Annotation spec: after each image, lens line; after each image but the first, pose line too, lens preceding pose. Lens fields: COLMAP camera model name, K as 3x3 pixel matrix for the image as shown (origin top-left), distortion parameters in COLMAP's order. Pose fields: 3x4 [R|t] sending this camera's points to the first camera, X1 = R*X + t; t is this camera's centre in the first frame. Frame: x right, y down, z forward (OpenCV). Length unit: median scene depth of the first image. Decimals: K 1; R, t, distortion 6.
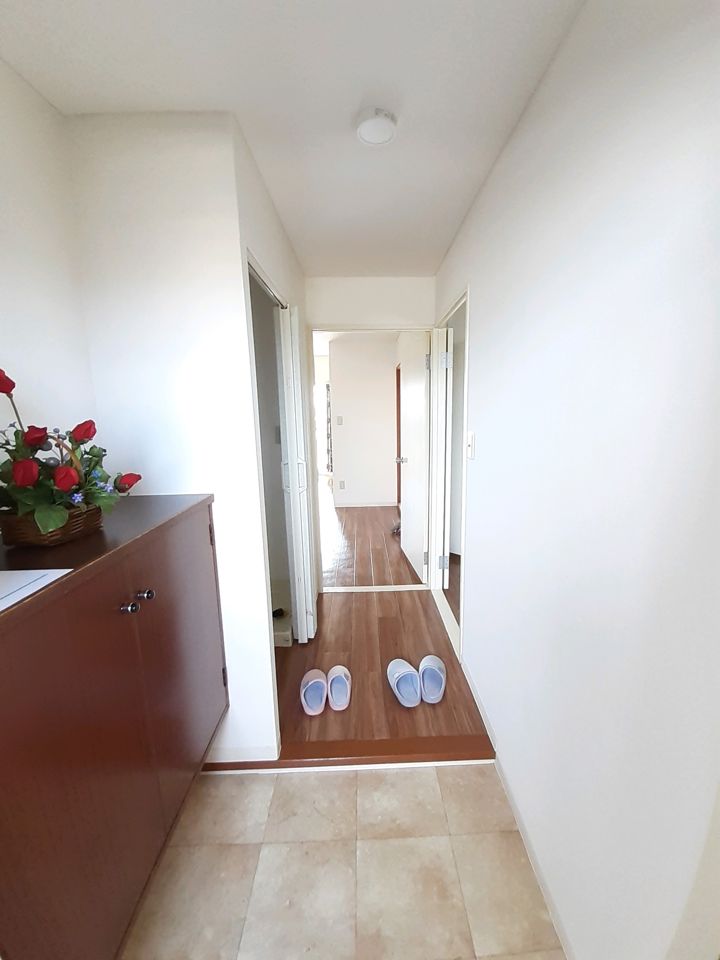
lens RADIAL K [[380.2, 0, 373.4], [0, 380.2, 476.4], [0, 0, 1]] dist [-0.002053, -0.000526]
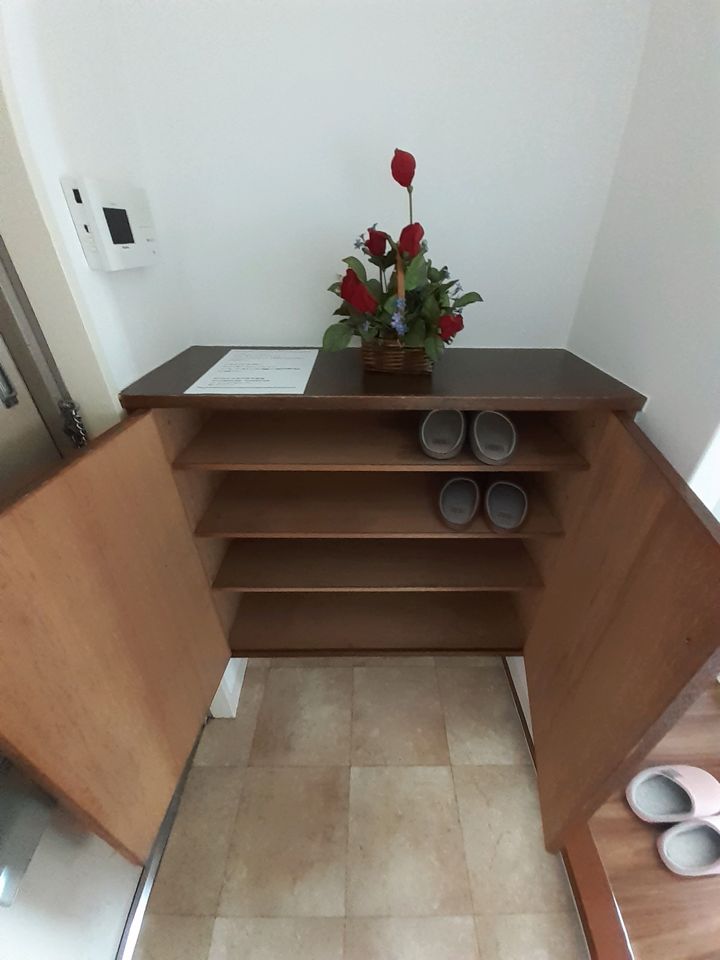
lens RADIAL K [[380.2, 0, 373.4], [0, 380.2, 476.4], [0, 0, 1]] dist [-0.002053, -0.000526]
pose [[-0.012931, 0.561770, -0.827192, 0.084852], [-0.207015, 0.807834, 0.551860, -0.090261], [0.978252, 0.178377, 0.105848, 0.593311]]
